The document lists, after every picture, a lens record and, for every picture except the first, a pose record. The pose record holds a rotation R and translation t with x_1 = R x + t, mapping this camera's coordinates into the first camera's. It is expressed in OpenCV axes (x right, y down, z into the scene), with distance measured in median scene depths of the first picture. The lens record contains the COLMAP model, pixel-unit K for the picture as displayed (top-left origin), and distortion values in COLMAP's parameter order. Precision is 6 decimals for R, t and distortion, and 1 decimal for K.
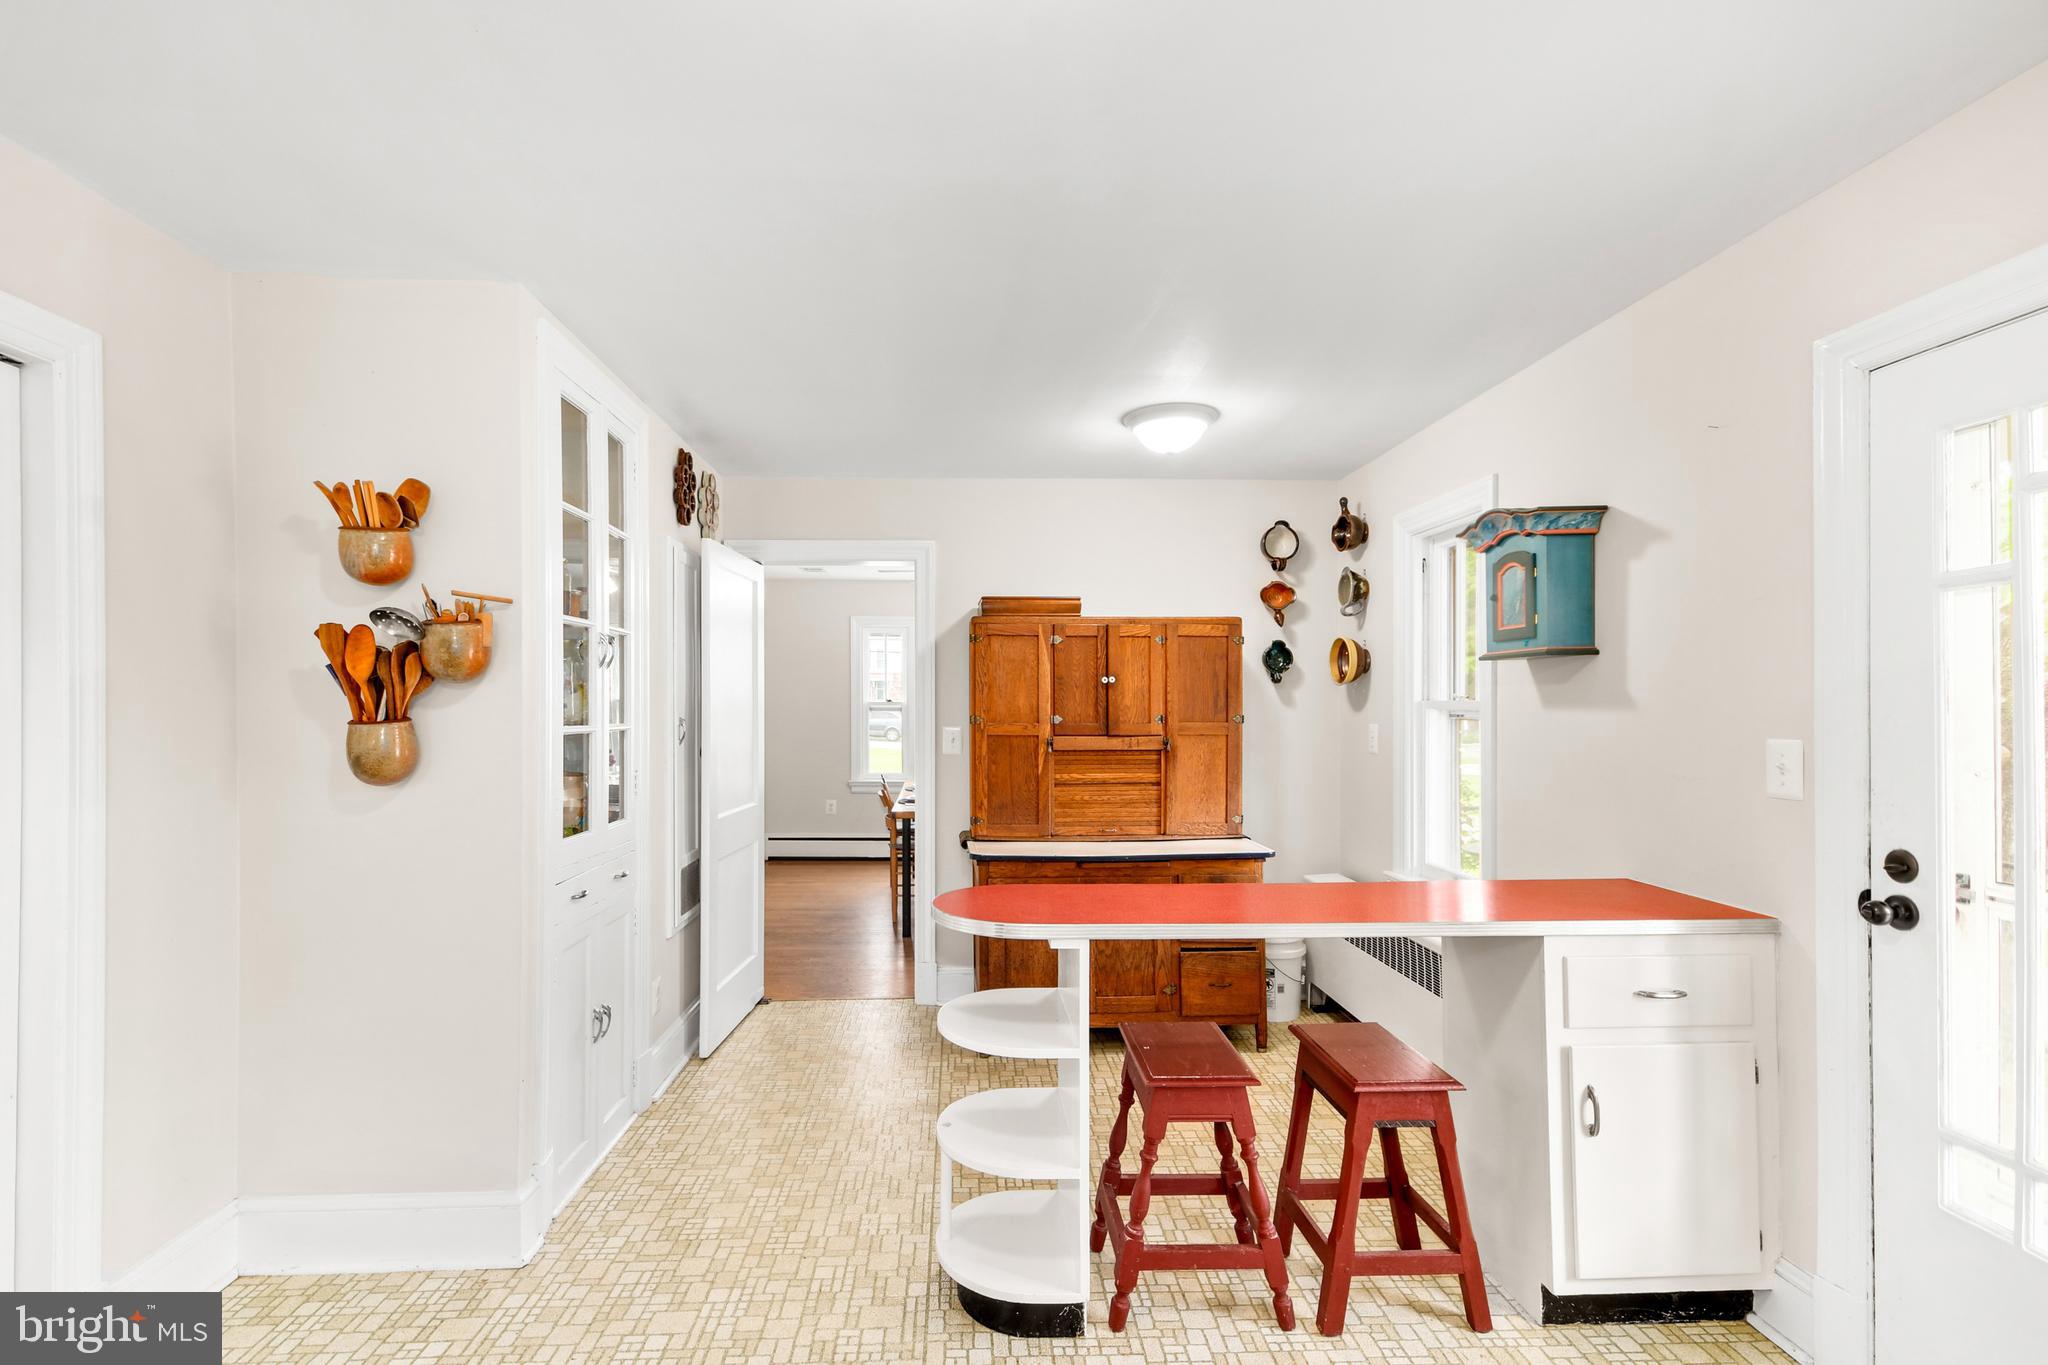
lens RADIAL K [[883.9, 0, 1018.1], [0, 883.9, 702.6], [0, 0, 1]] dist [0.001925, -0.000075]
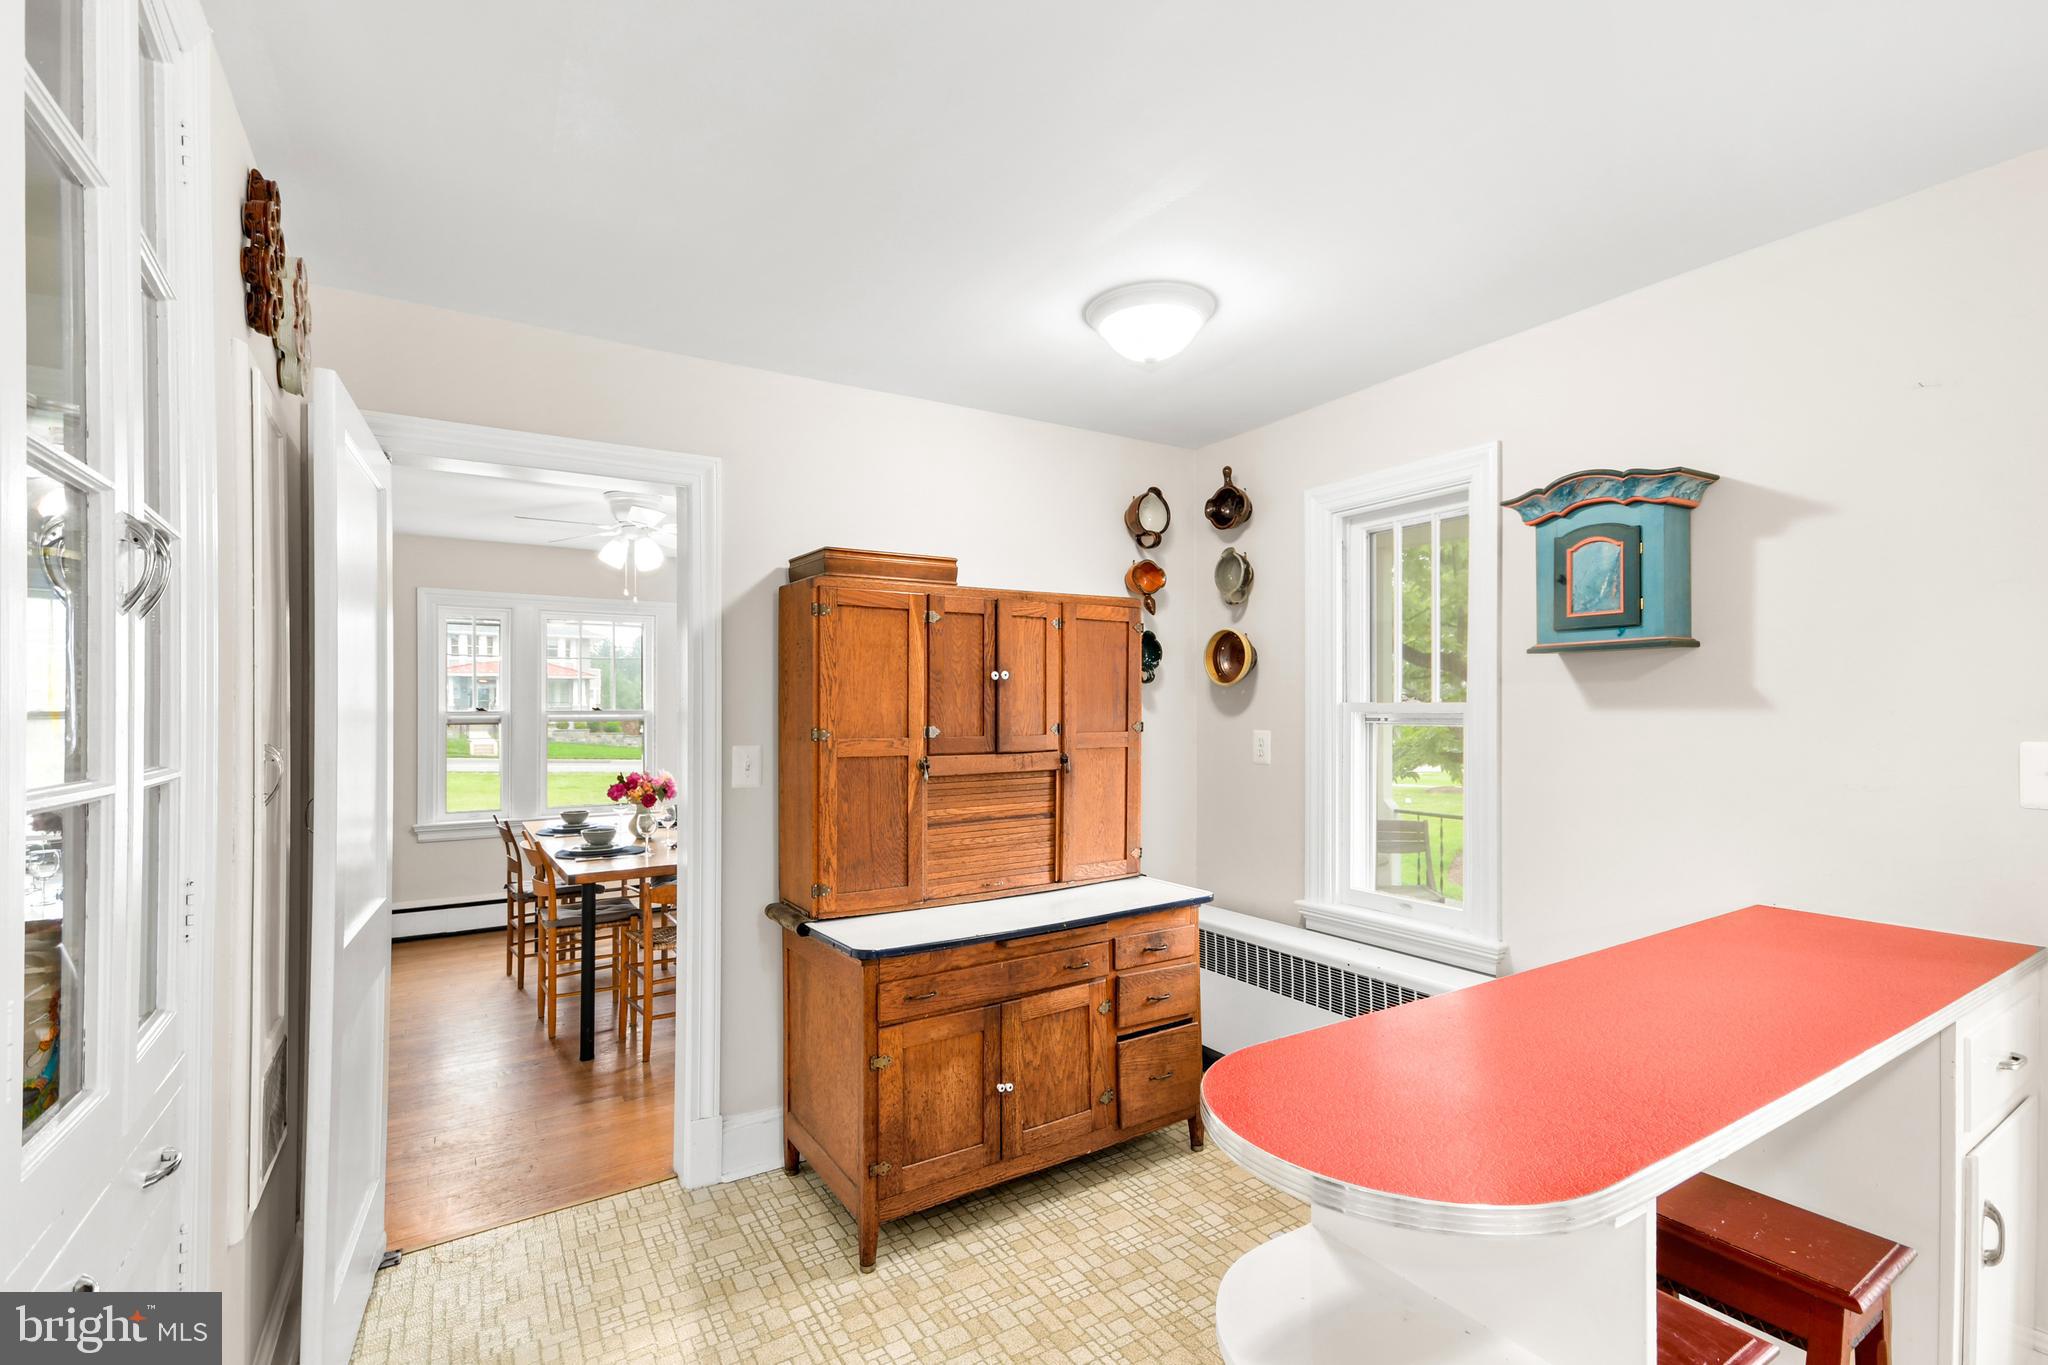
lens RADIAL K [[883.9, 0, 1018.1], [0, 883.9, 702.6], [0, 0, 1]] dist [0.001925, -0.000075]
pose [[0.879705, -0.003323, 0.475509, -0.225632], [0.007022, 0.999957, -0.006004, 0.000857], [-0.475469, 0.008621, 0.879690, 0.359023]]
